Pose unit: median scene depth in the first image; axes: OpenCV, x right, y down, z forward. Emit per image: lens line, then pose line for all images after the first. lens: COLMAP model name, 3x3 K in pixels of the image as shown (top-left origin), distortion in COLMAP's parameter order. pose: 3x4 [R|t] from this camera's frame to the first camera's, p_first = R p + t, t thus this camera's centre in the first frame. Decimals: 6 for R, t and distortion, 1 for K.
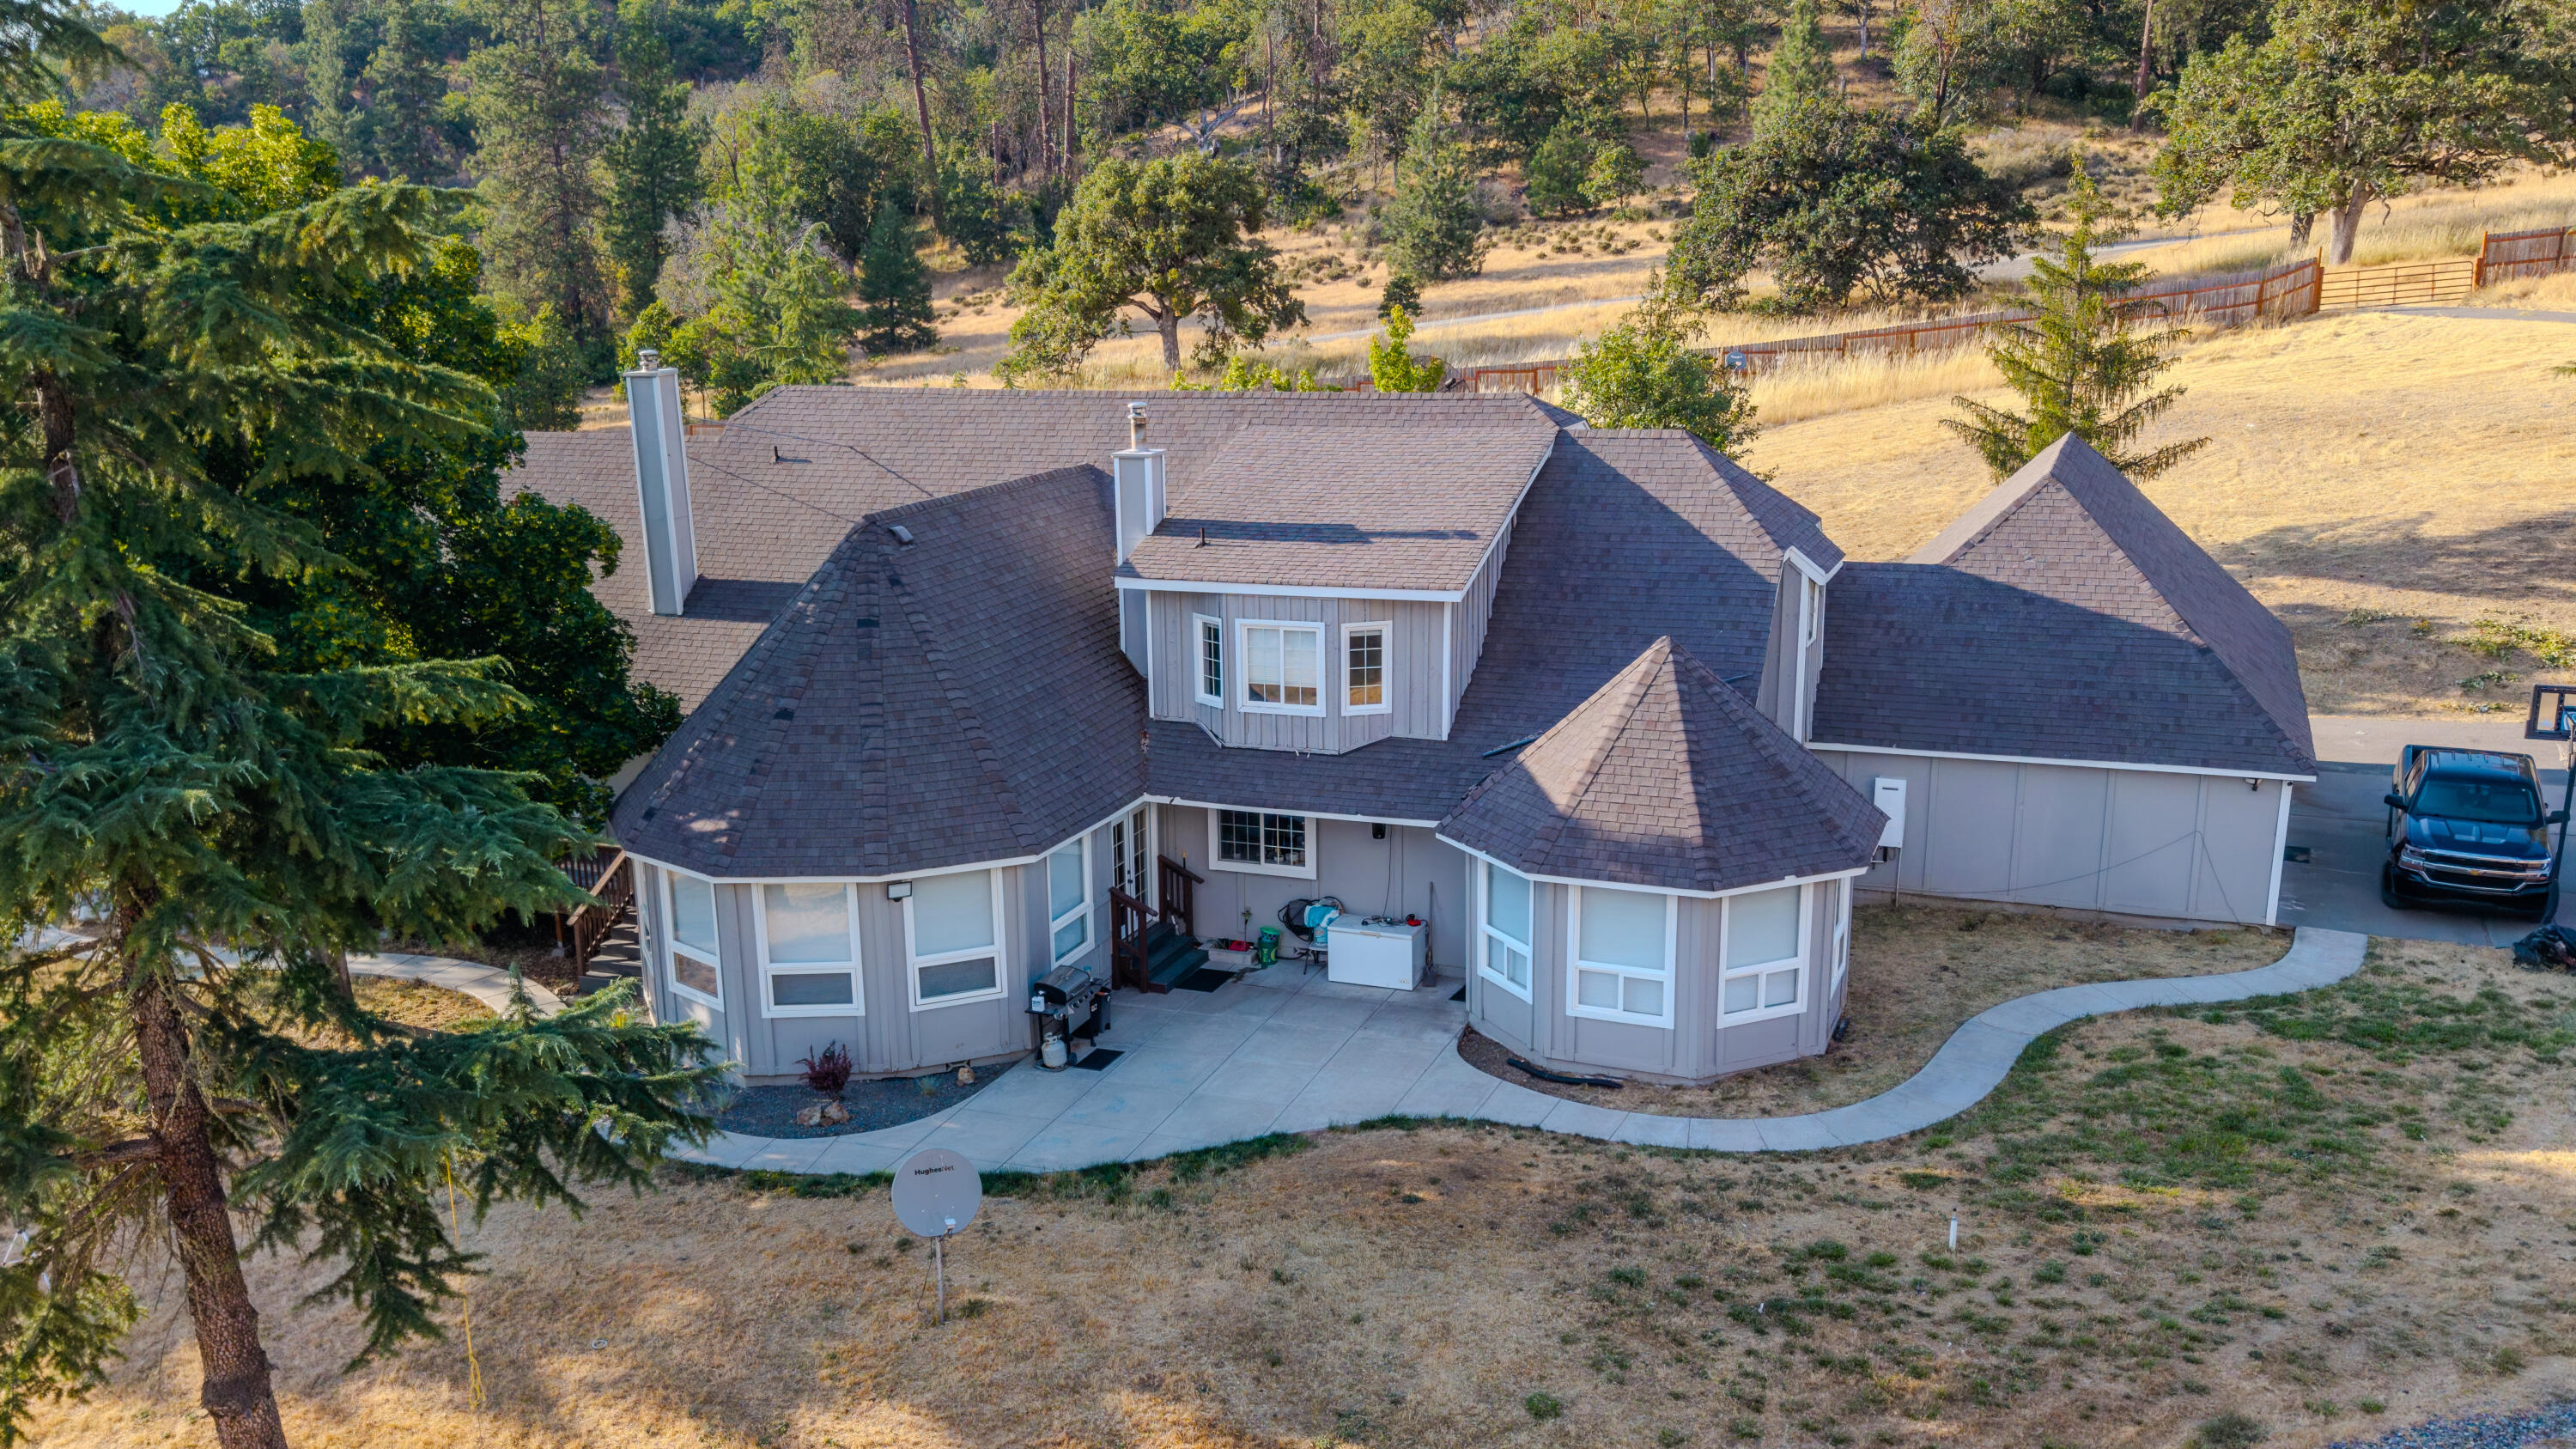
lens RADIAL K [[2027.9, 0, 1204.4], [0, 2027.9, 727.2], [0, 0, 1]] dist [0.009881, -0.009207]
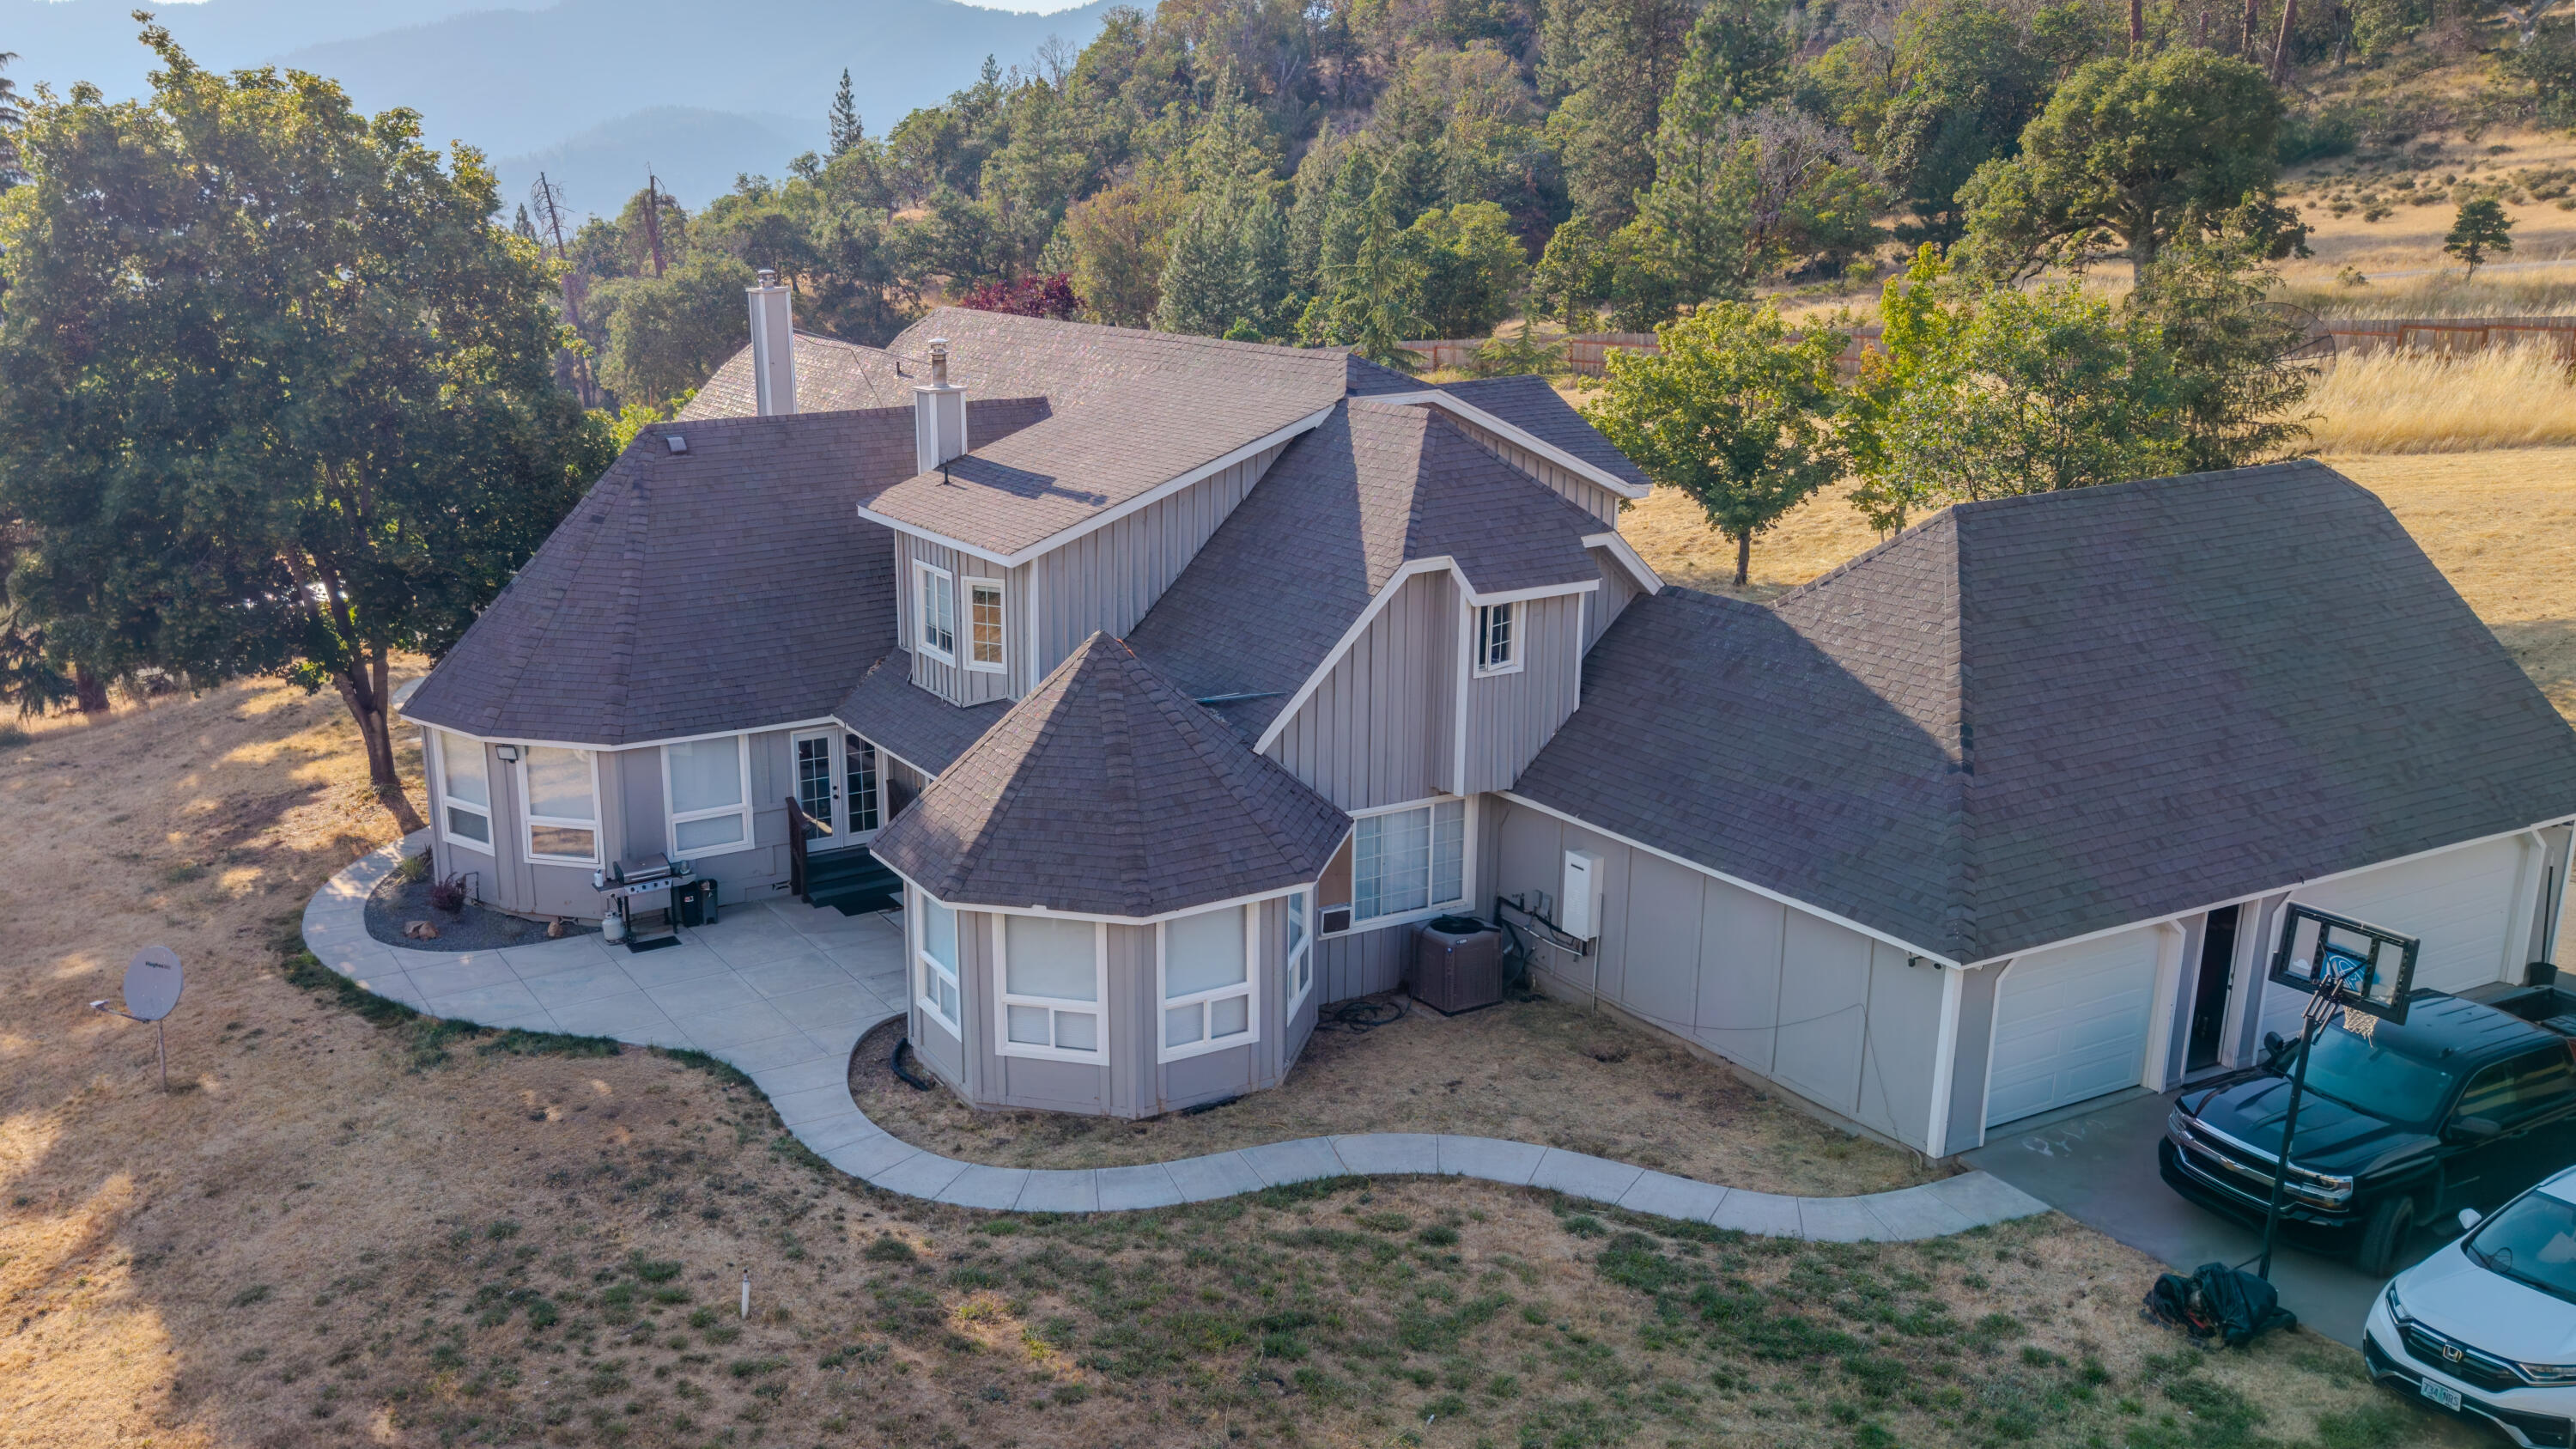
lens RADIAL K [[1985.0, 0, 1009.0], [0, 1985.0, 678.9], [0, 0, 1]] dist [0.007974, 0.000639]
pose [[0.797451, 0.156949, -0.582614, 0.718367], [-0.141425, 0.987299, 0.072390, -0.082697], [0.586575, 0.024668, 0.809519, 0.256786]]
